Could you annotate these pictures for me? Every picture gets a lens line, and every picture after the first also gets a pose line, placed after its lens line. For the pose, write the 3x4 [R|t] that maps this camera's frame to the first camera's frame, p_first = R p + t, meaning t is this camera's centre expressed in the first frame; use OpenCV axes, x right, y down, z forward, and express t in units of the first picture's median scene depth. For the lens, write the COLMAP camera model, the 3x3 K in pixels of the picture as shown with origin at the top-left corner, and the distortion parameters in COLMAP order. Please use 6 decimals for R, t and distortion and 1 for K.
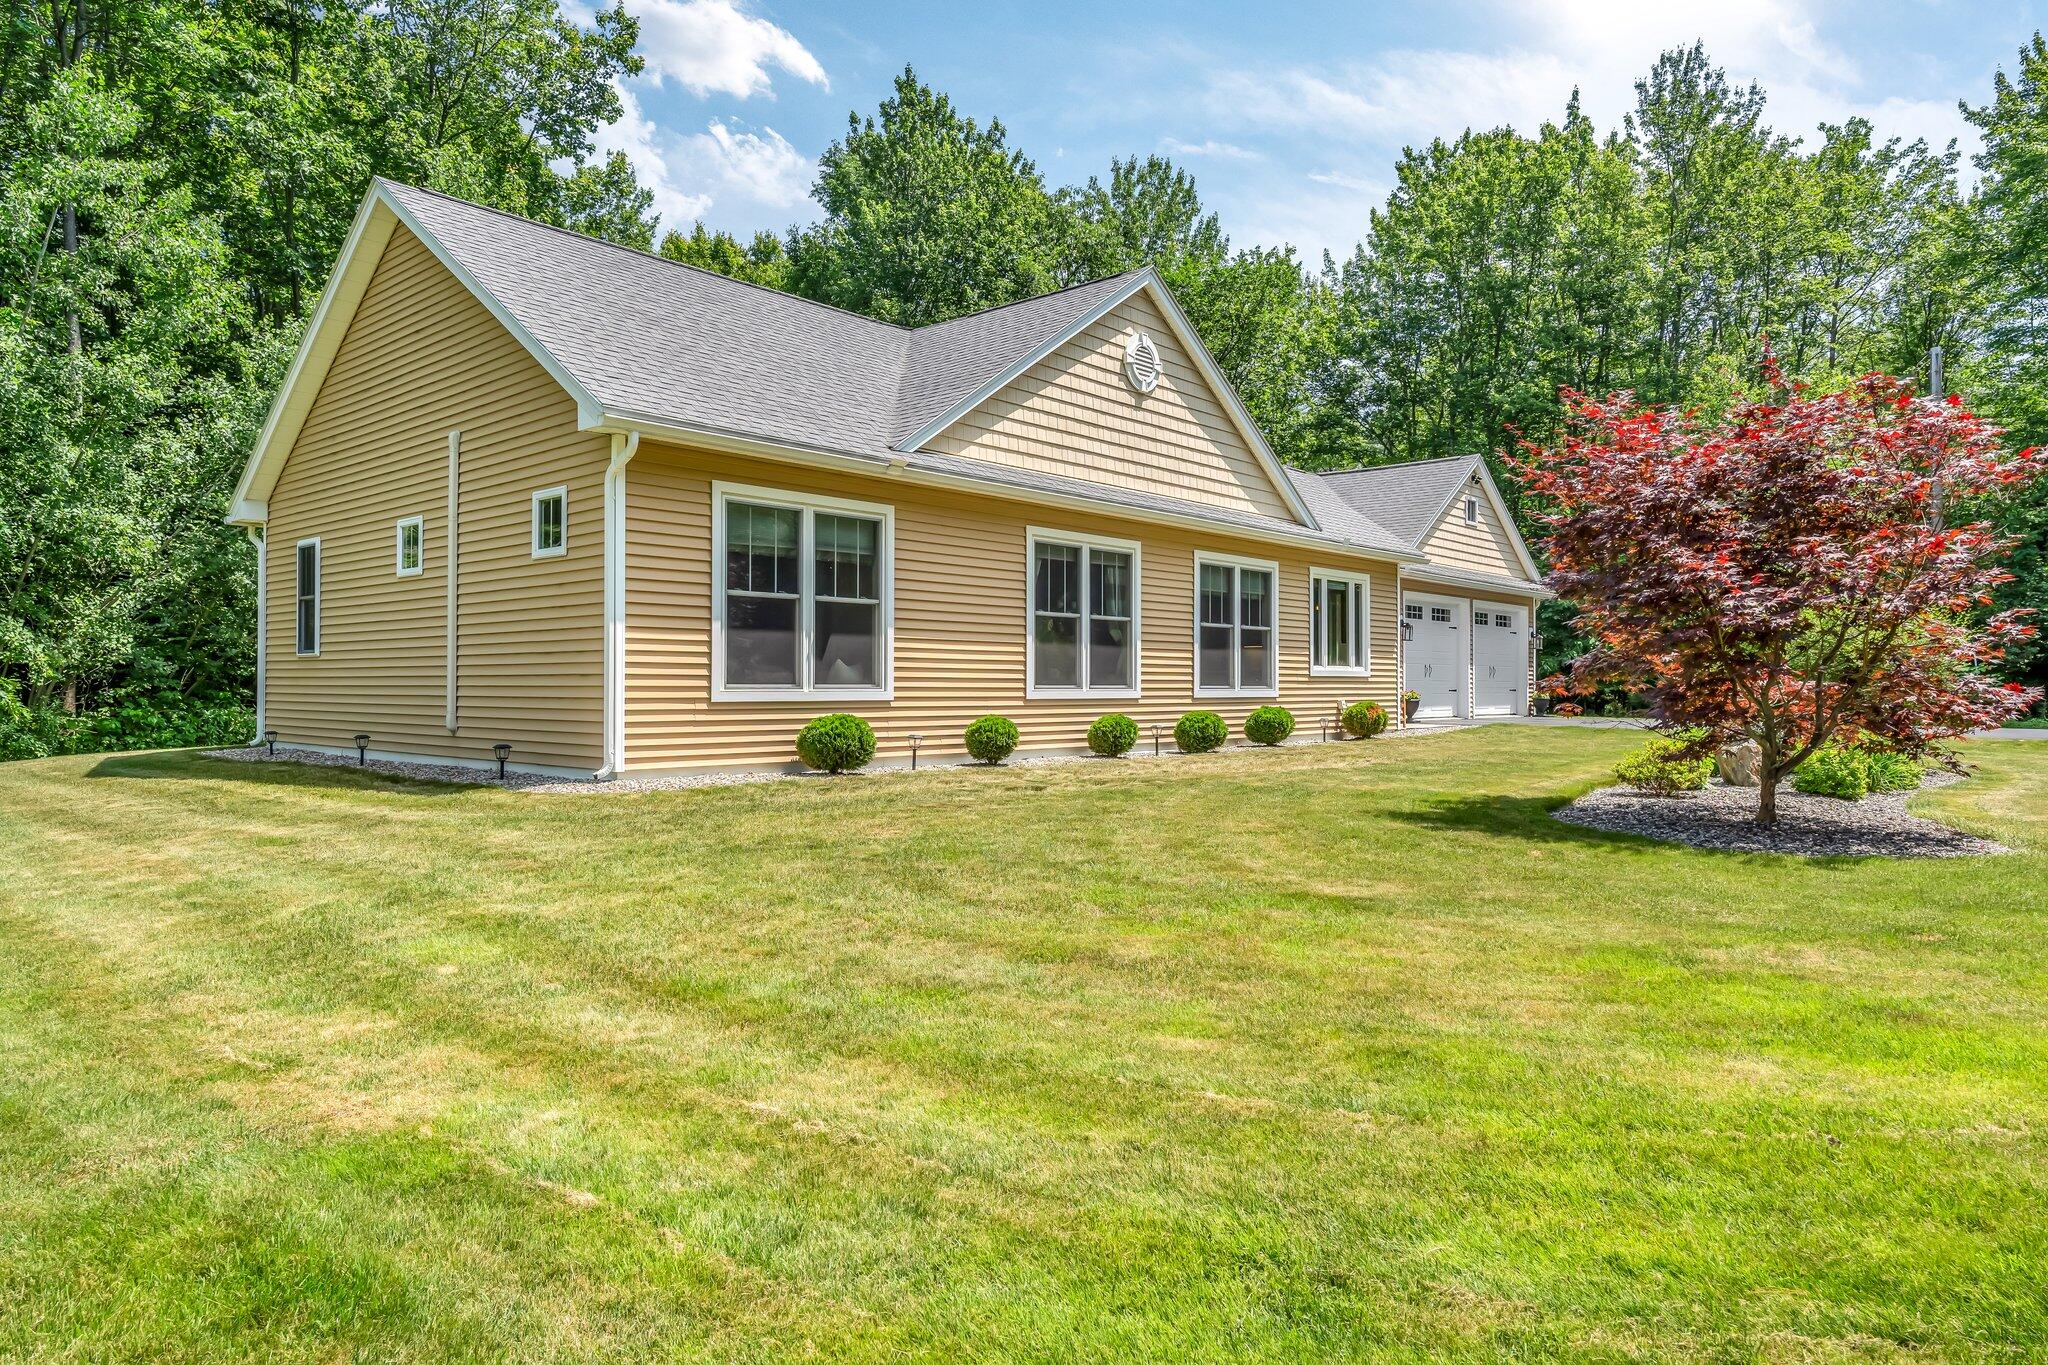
lens RADIAL K [[1259.9, 0, 1023.5], [0, 1259.9, 674.0], [0, 0, 1]] dist [-0.001747, -0.000091]
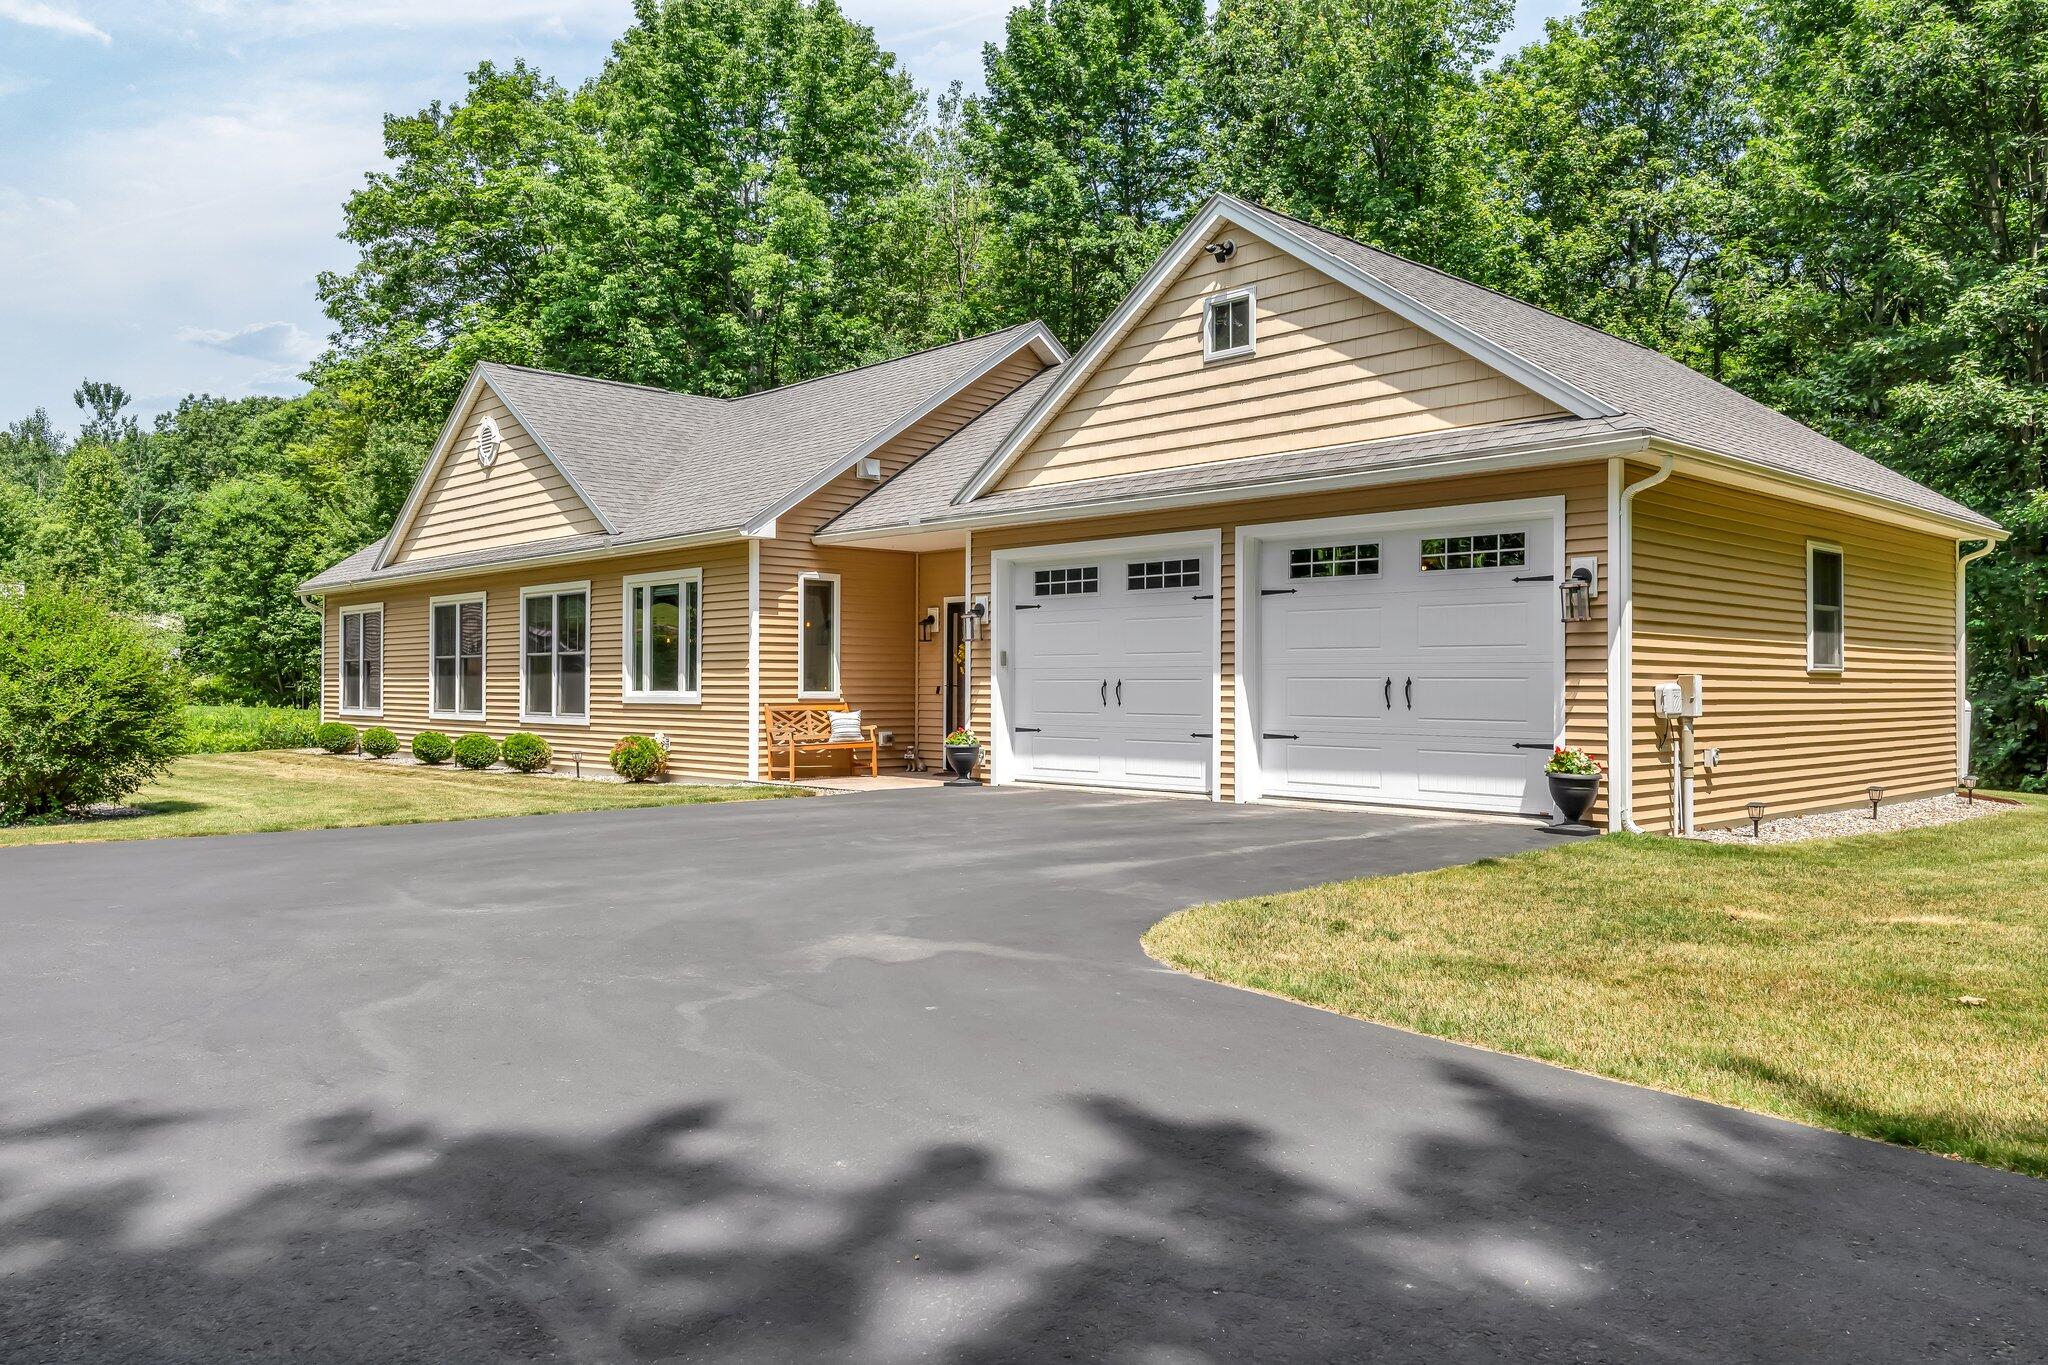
lens RADIAL K [[1498.2, 0, 1023.7], [0, 1498.2, 692.4], [0, 0, 1]] dist [0.006908, 0.000581]
pose [[-0.087453, -0.019336, -0.995981, 1.309963], [-0.008854, 0.999787, -0.018632, 0.011384], [0.996129, 0.007189, -0.087606, 1.463522]]
